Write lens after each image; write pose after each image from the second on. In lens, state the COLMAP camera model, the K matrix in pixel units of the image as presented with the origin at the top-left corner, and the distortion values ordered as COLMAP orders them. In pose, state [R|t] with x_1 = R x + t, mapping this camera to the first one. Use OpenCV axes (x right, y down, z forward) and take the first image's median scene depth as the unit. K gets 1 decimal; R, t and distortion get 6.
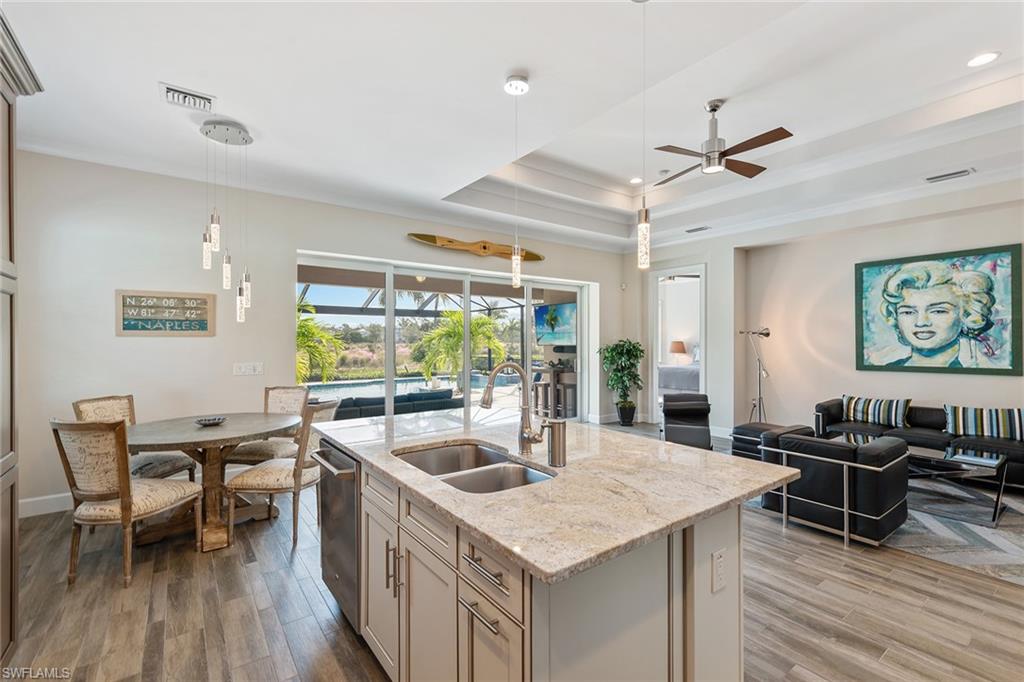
lens RADIAL K [[431.5, 0, 527.8], [0, 431.5, 341.8], [0, 0, 1]] dist [0.013444, -0.004725]
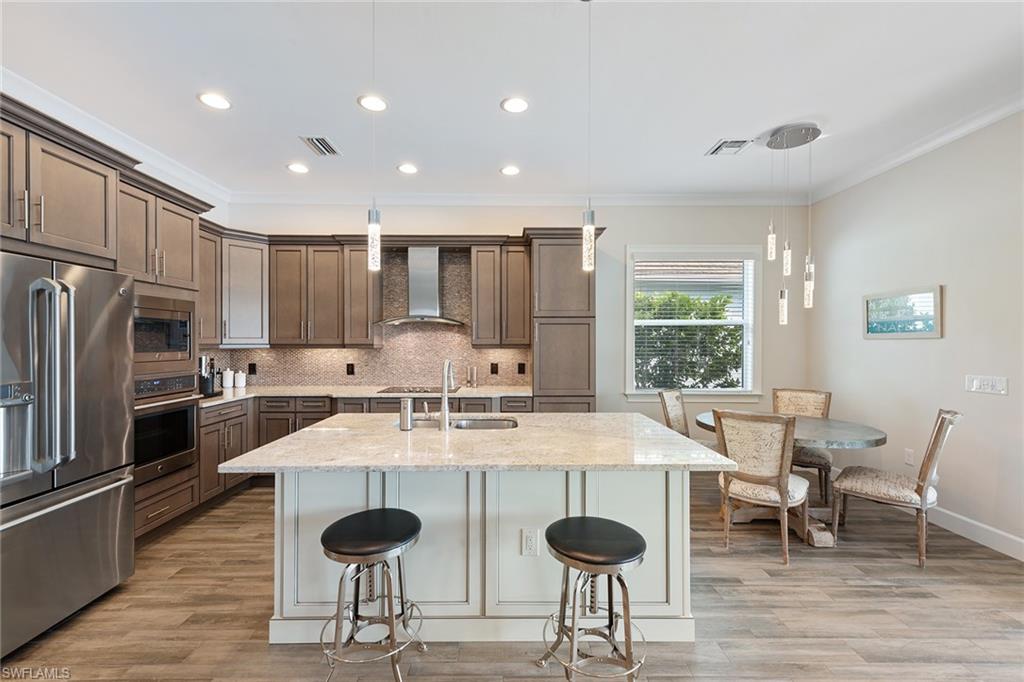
lens RADIAL K [[412.4, 0, 545.2], [0, 412.4, 343.4], [0, 0, 1]] dist [0.010008, -0.001671]
pose [[-0.578073, 0.003143, -0.815979, 0.273179], [-0.001577, 0.999986, 0.004969, -0.005495], [0.815984, 0.004159, -0.578060, 0.734800]]
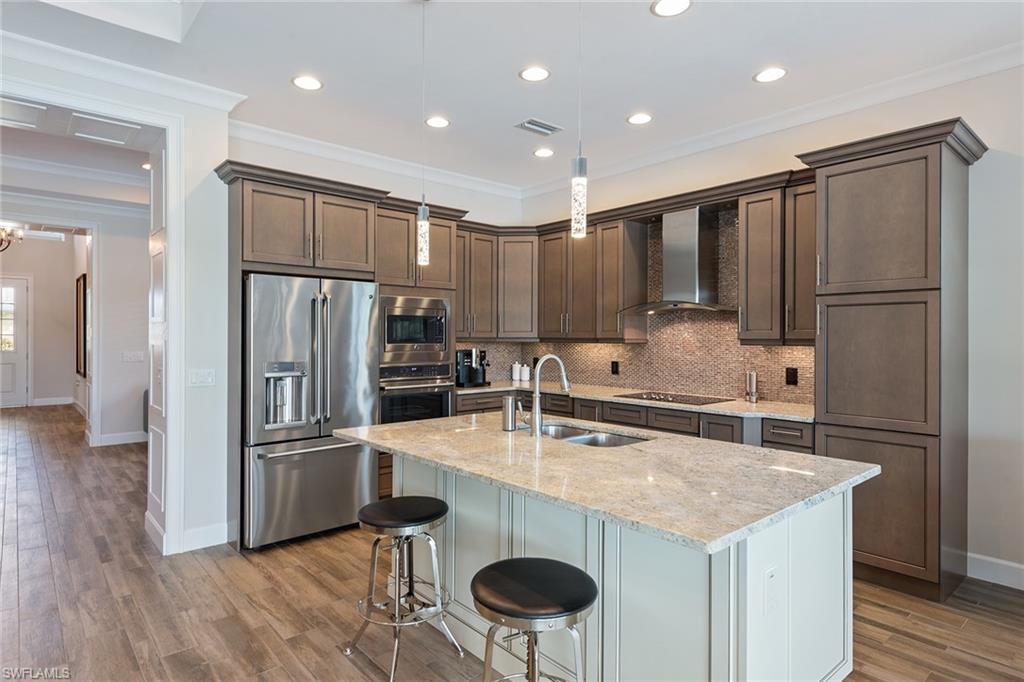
lens RADIAL K [[565.6, 0, 513.3], [0, 565.6, 335.4], [0, 0, 1]] dist [0.013893, -0.002912]
pose [[-0.995553, -0.001573, -0.094193, 0.068609], [-0.001573, 0.999999, -0.000067, -0.003902], [0.094193, 0.000081, -0.995554, 0.893664]]
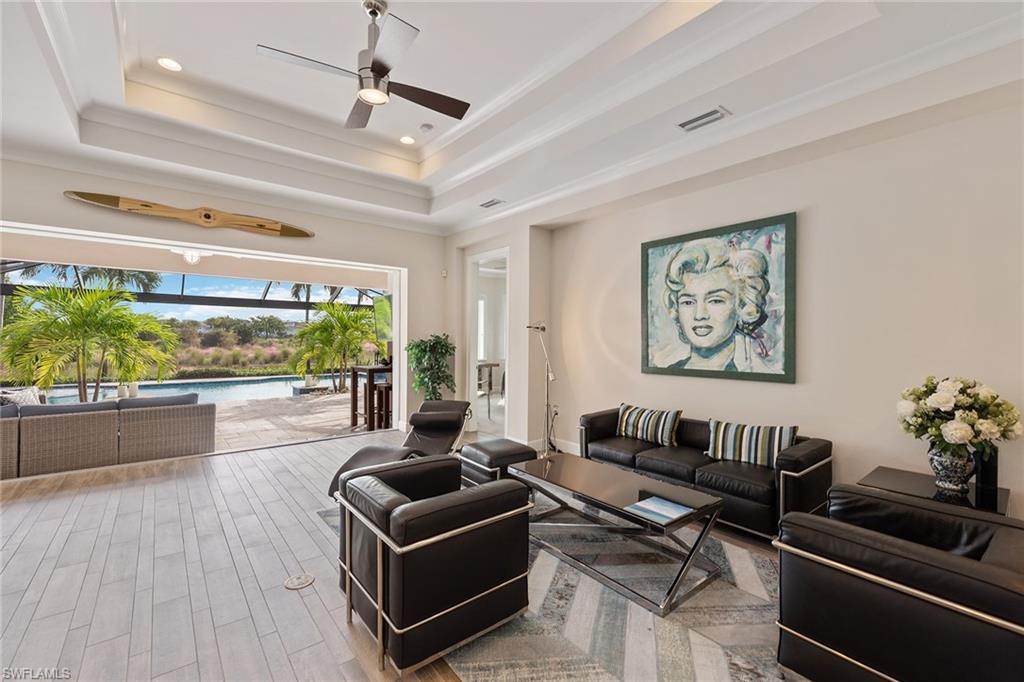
lens RADIAL K [[431.5, 0, 508.0], [0, 431.5, 340.2], [0, 0, 1]] dist [0.013444, -0.004725]
pose [[0.998598, 0.007983, 0.052325, 0.510777], [-0.008233, 0.999956, 0.004551, 0.001495], [-0.052287, -0.004976, 0.998620, 0.223120]]
